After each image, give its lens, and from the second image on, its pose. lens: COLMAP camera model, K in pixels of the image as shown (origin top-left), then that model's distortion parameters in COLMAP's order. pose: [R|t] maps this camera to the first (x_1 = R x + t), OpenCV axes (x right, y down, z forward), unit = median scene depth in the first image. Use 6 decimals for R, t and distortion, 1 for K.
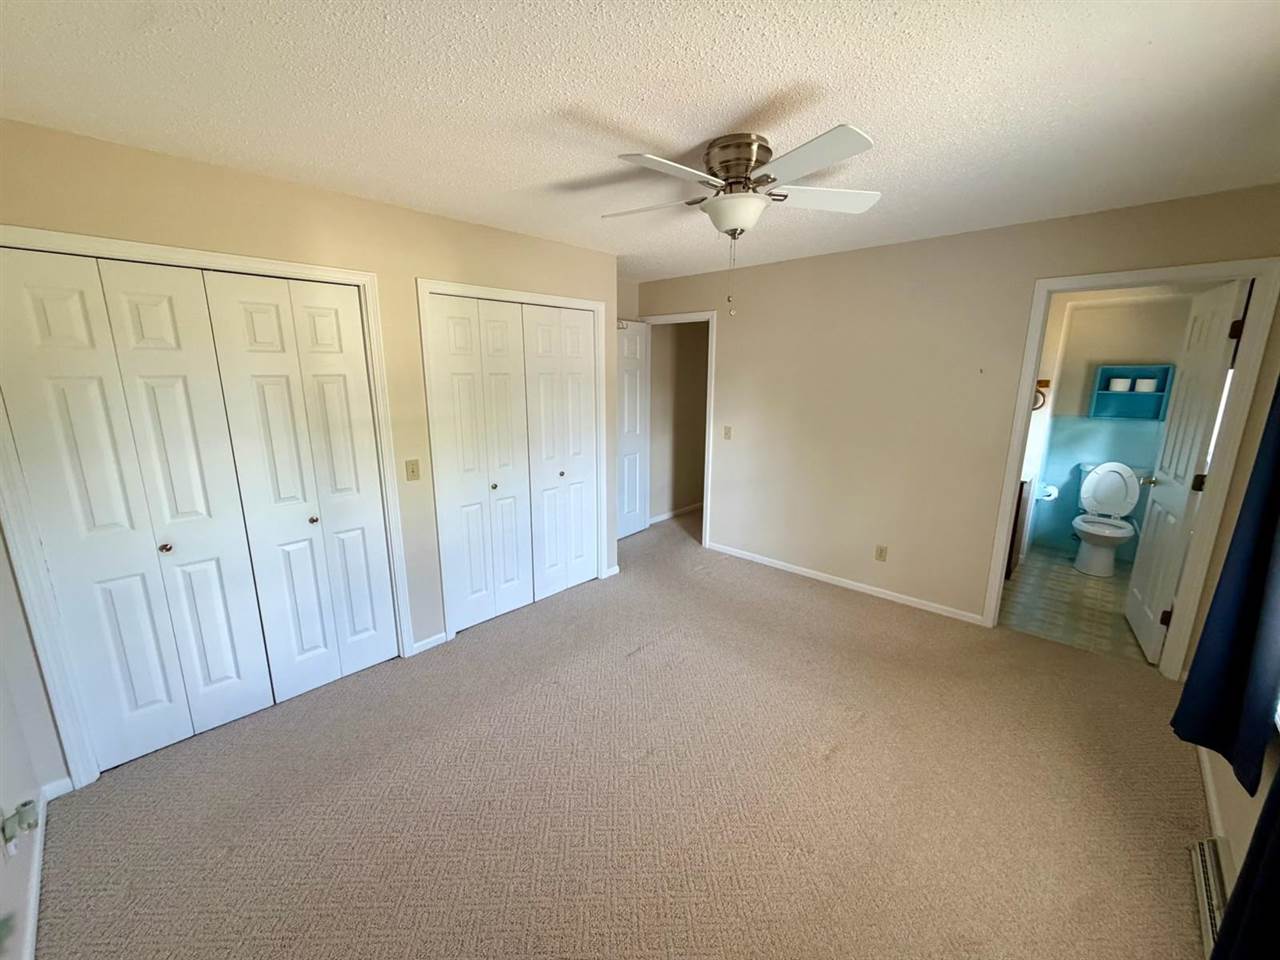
lens RADIAL K [[511.1, 0, 639.7], [0, 511.1, 485.5], [0, 0, 1]] dist [0.000407, -0.000266]
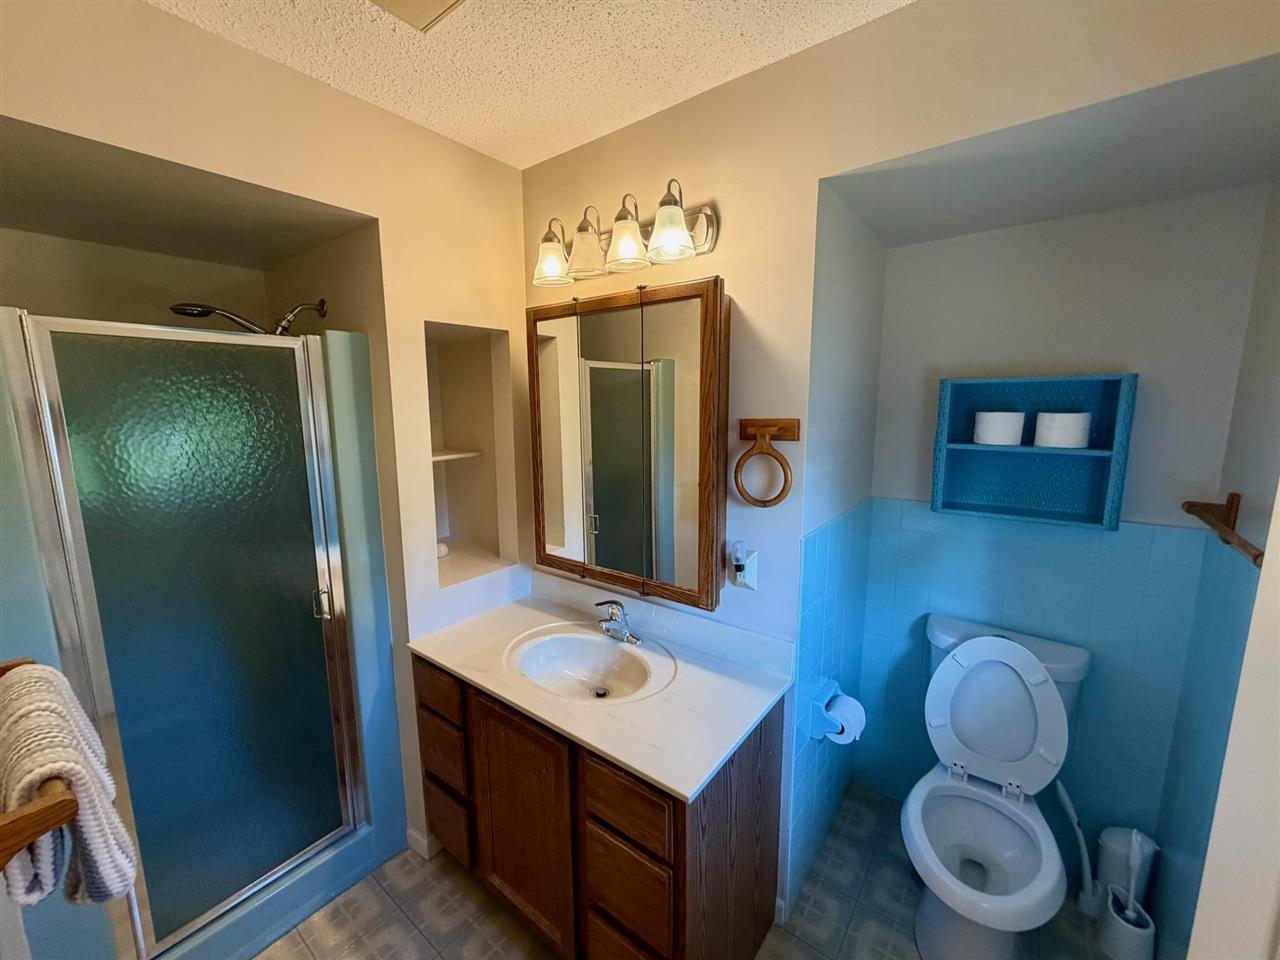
lens RADIAL K [[511.1, 0, 644.3], [0, 511.1, 483.4], [0, 0, 1]] dist [0.000407, -0.000266]
pose [[0.993691, -0.020248, 0.110311, 0.644421], [0.027070, 0.997789, -0.060696, -0.141428], [-0.108838, 0.063299, 0.992042, 0.664056]]
